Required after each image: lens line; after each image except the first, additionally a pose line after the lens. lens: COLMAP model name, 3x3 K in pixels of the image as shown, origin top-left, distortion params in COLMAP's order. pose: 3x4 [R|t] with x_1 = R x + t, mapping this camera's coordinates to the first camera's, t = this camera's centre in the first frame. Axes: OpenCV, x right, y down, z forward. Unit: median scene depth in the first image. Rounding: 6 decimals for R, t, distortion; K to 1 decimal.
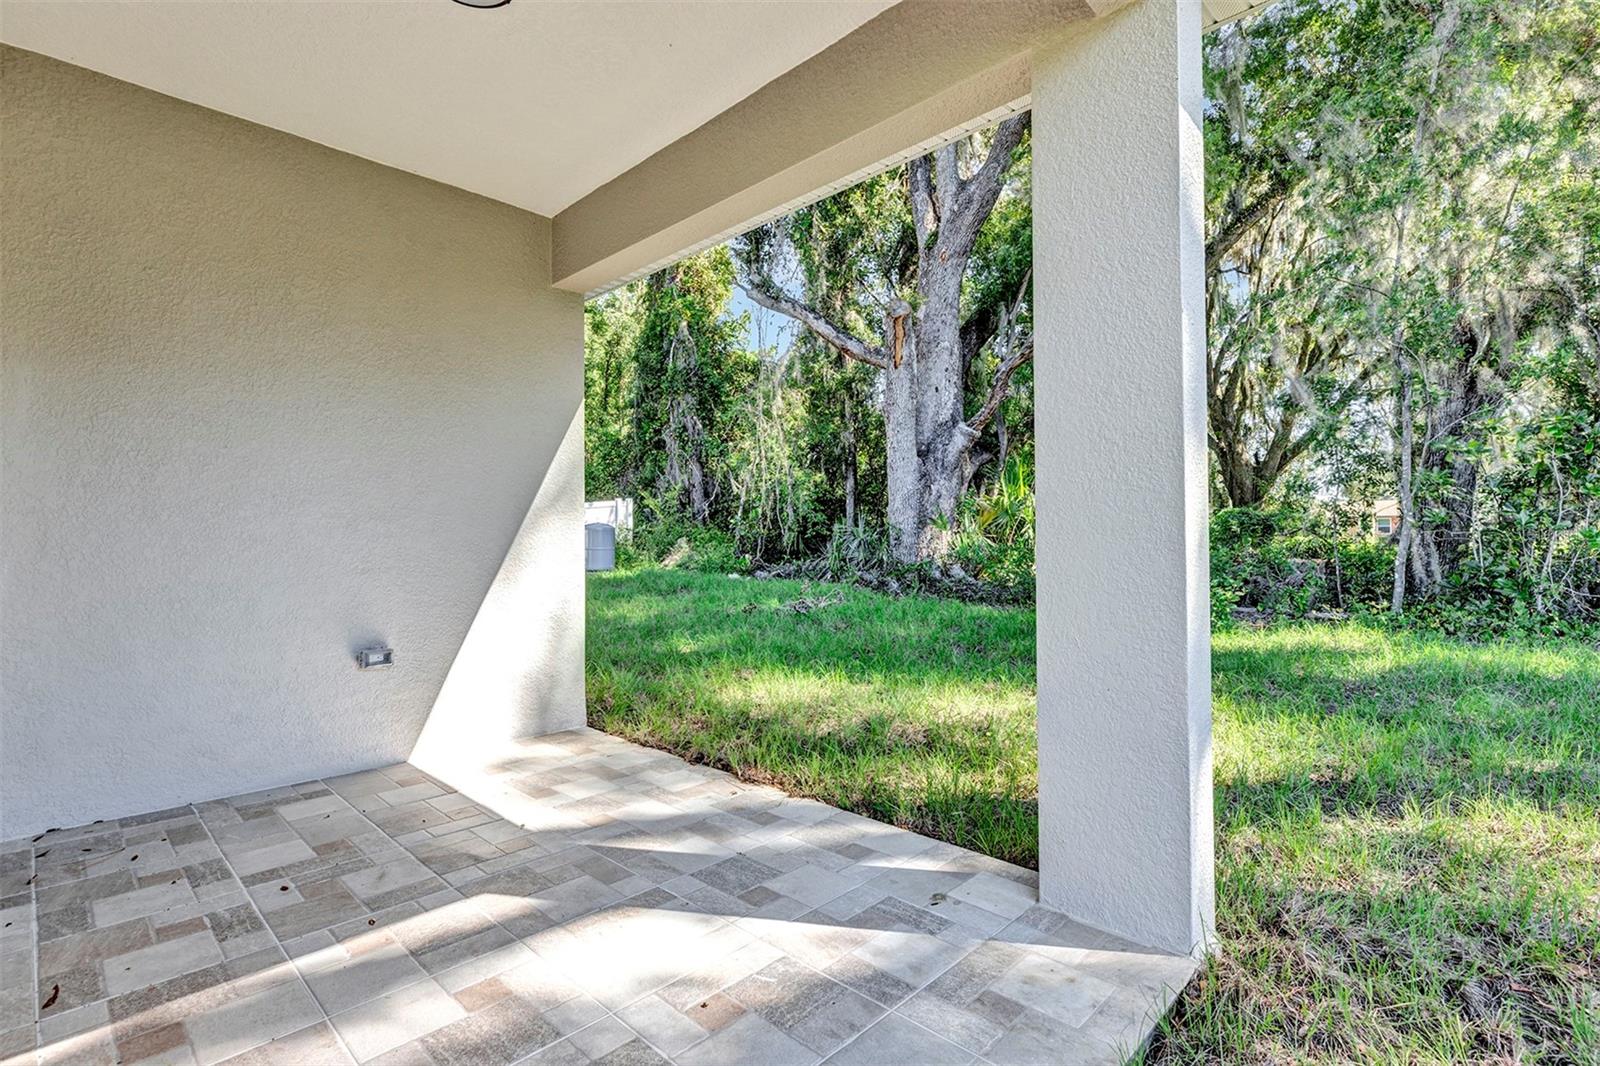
lens RADIAL K [[753.3, 0, 807.2], [0, 753.3, 538.5], [0, 0, 1]] dist [0.000718, 0.001107]
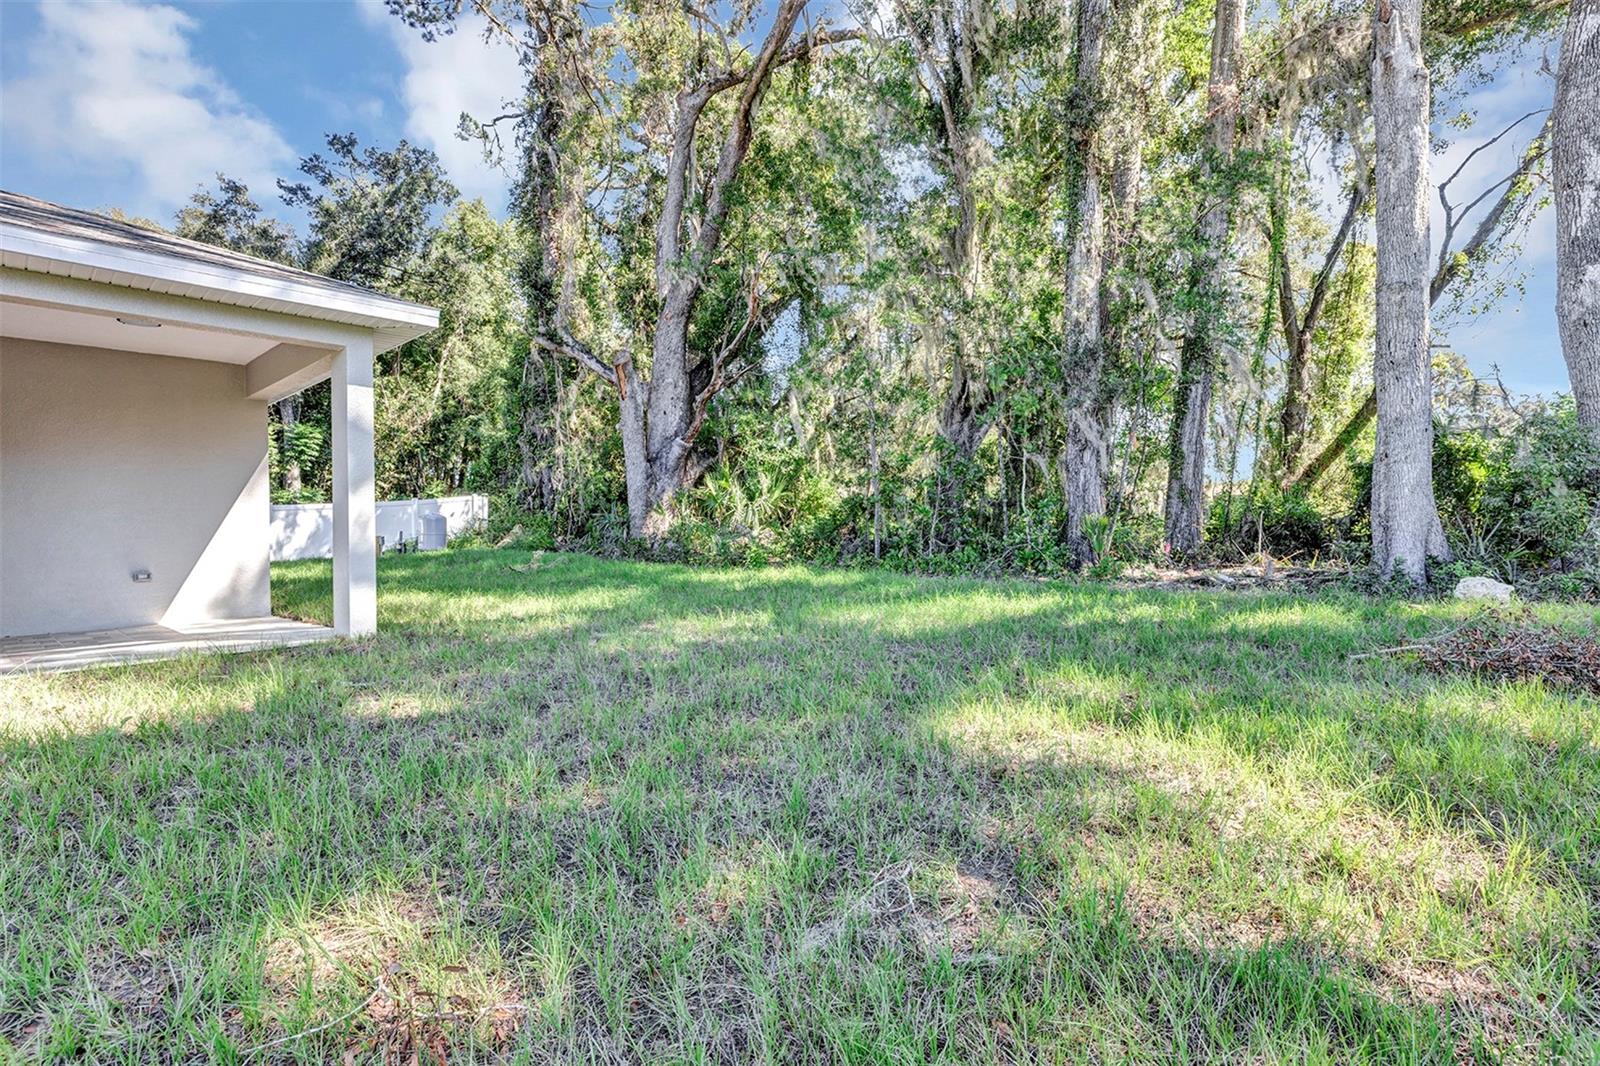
lens RADIAL K [[726.5, 0, 793.7], [0, 726.5, 526.6], [0, 0, 1]] dist [0.007899, 0.000707]
pose [[0.998994, -0.019504, 0.040377, 0.361492], [0.019376, 0.999806, 0.003566, 0.011136], [-0.040438, -0.002780, 0.999178, -0.353527]]
